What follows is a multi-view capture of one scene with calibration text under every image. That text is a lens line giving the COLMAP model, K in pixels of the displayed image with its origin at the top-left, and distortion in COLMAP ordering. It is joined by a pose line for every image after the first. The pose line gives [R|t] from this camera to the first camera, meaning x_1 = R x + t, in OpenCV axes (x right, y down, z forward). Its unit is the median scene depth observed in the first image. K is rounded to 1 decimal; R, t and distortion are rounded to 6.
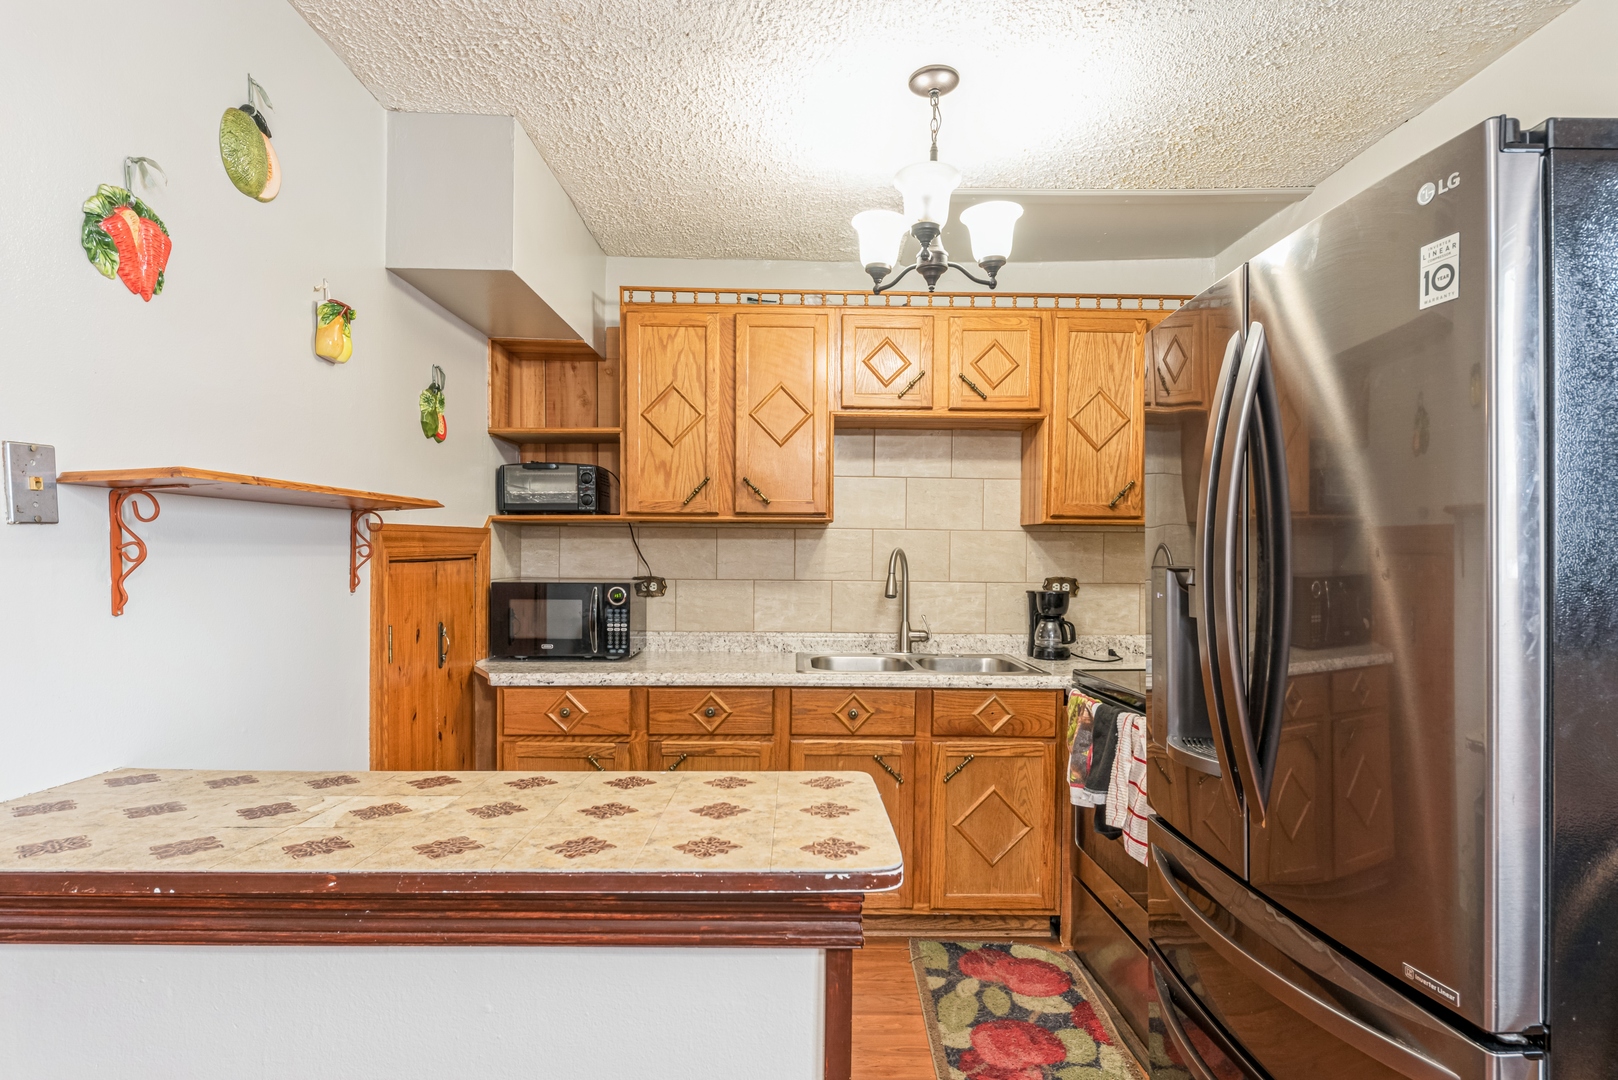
lens RADIAL K [[821.3, 0, 803.8], [0, 821.3, 569.4], [0, 0, 1]] dist [0.001663, -0.002015]
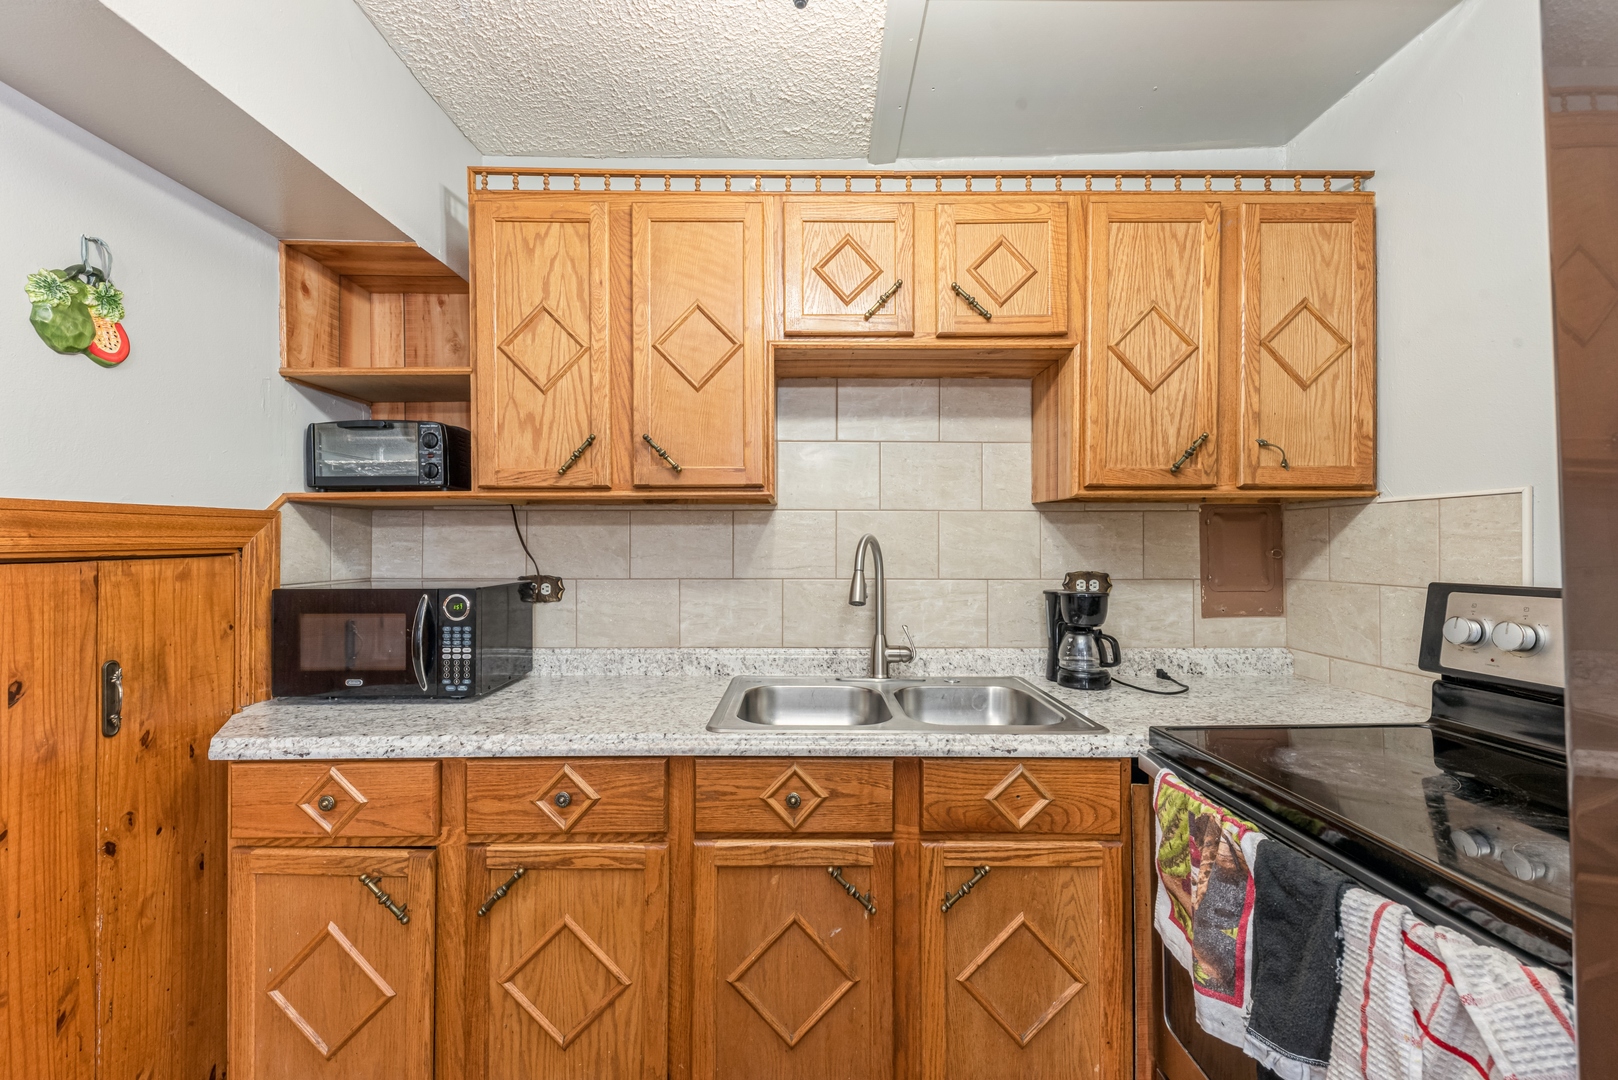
lens RADIAL K [[646.3, 0, 800.0], [0, 646.3, 540.8], [0, 0, 1]] dist [0.004678, -0.002011]
pose [[0.999856, -0.009217, -0.014229, 0.067859], [0.008863, 0.999655, -0.024743, -0.007415], [0.014452, 0.024614, 0.999593, 0.465085]]
